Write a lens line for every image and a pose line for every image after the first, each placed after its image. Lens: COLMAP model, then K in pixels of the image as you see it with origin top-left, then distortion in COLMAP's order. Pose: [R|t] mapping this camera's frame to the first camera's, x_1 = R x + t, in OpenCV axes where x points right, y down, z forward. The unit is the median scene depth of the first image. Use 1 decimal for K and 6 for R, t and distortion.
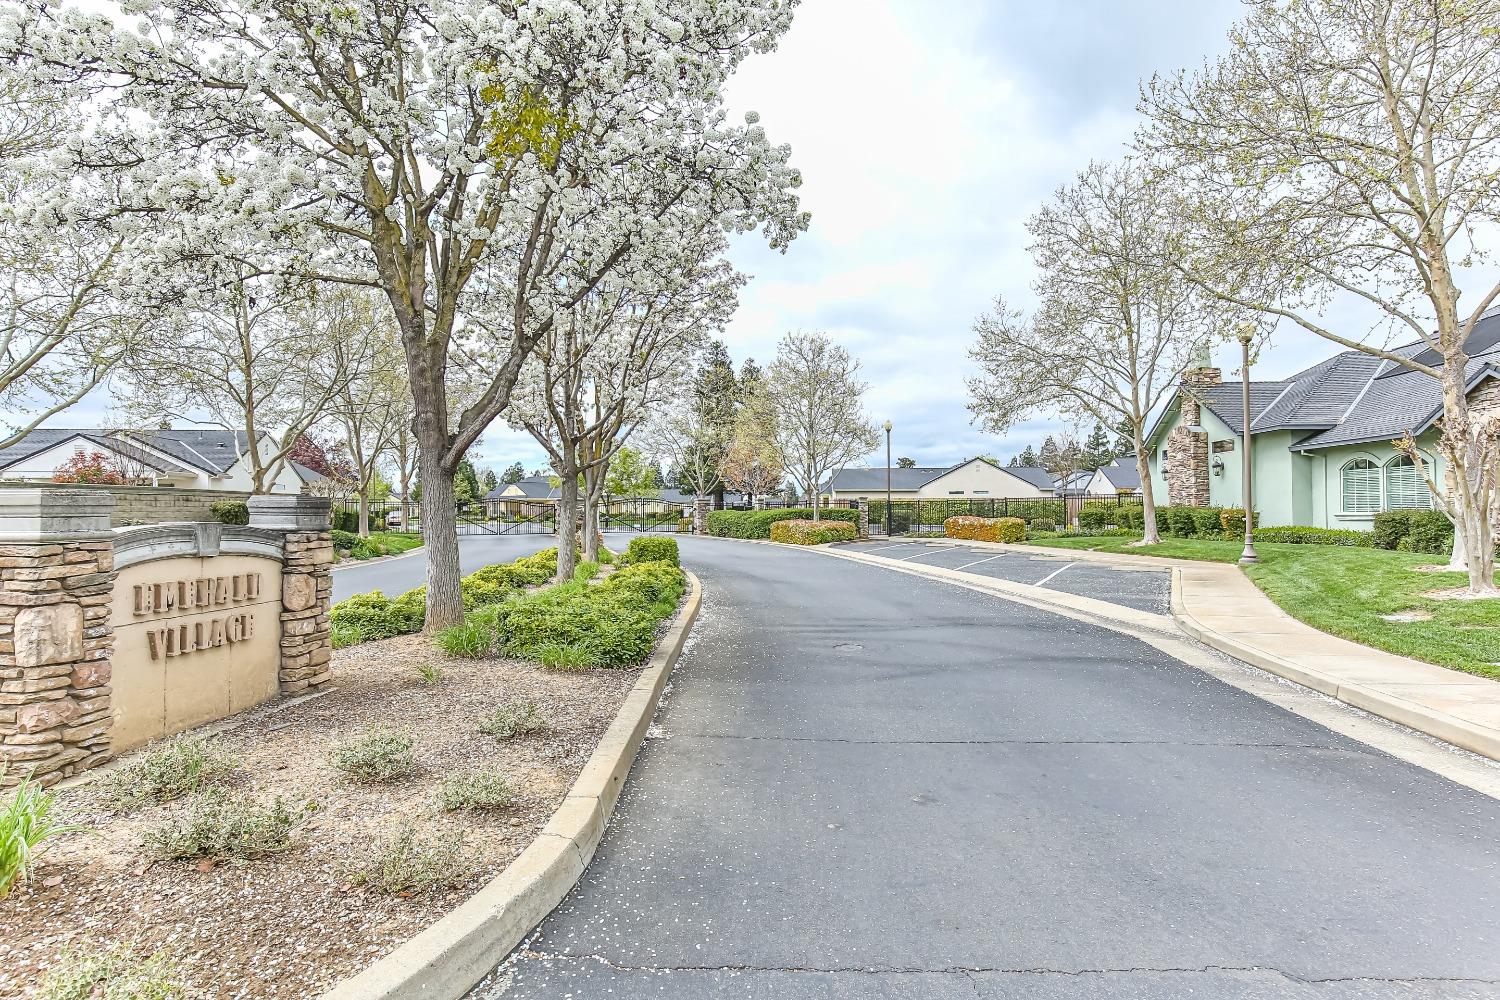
lens RADIAL K [[730.8, 0, 746.7], [0, 730.8, 499.4], [0, 0, 1]] dist [-0.009254, 0.004805]
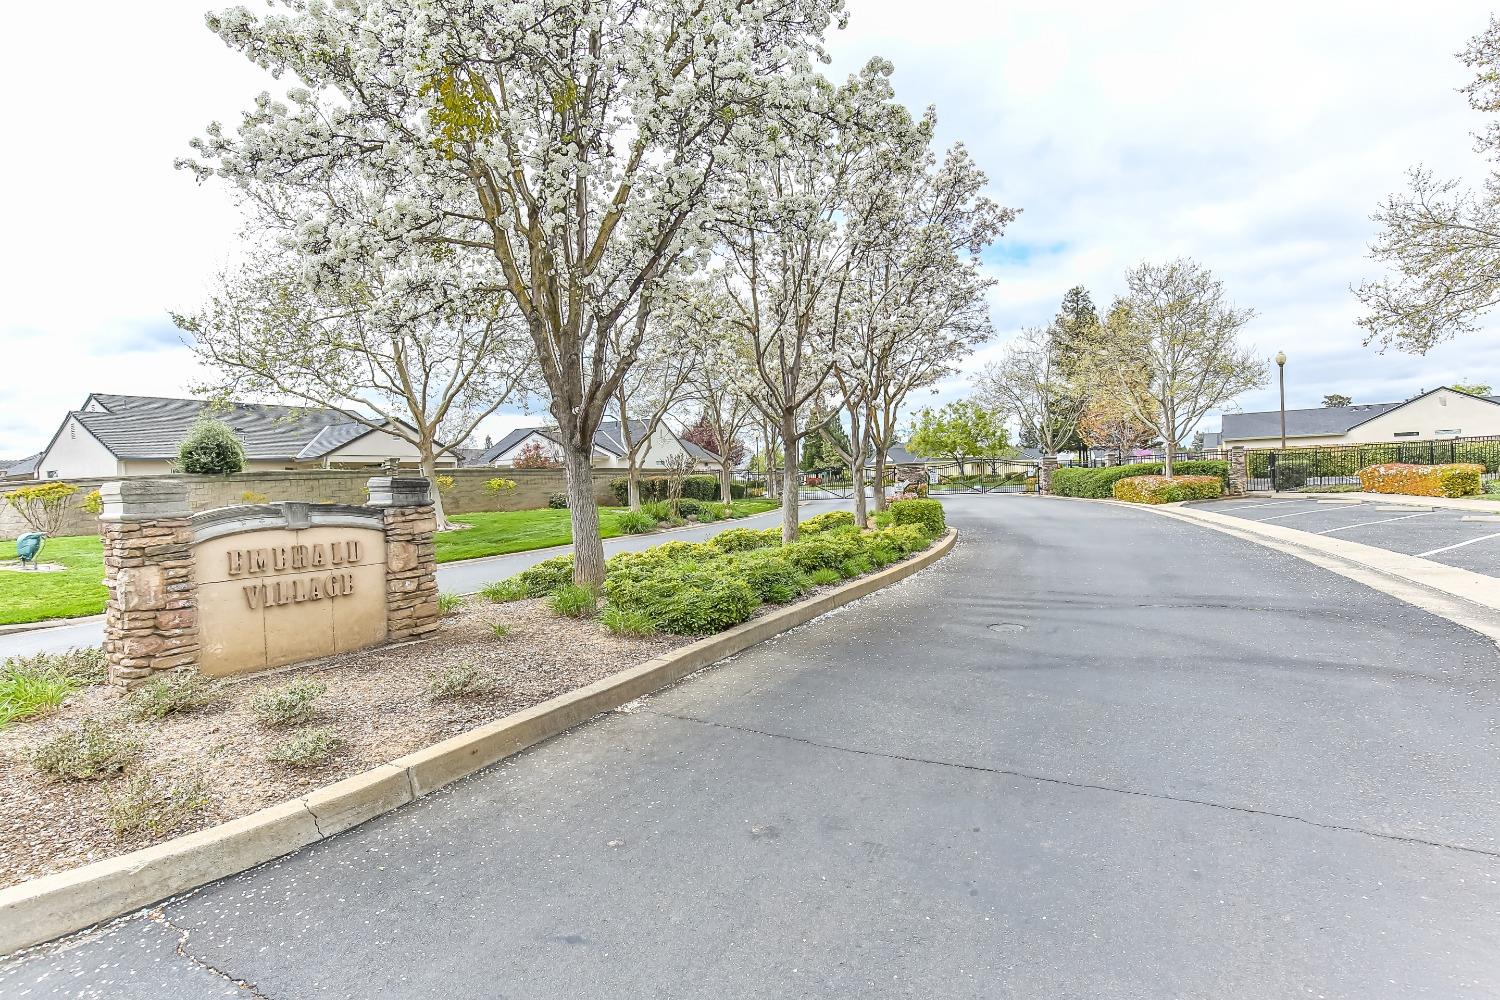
lens RADIAL K [[698.8, 0, 752.4], [0, 698.8, 504.3], [0, 0, 1]] dist [0.001935, 0.001333]
pose [[0.887935, -0.015395, -0.459712, 0.480730], [0.042186, 0.997953, 0.048062, 0.010121], [0.458031, -0.062069, 0.886767, 0.269523]]
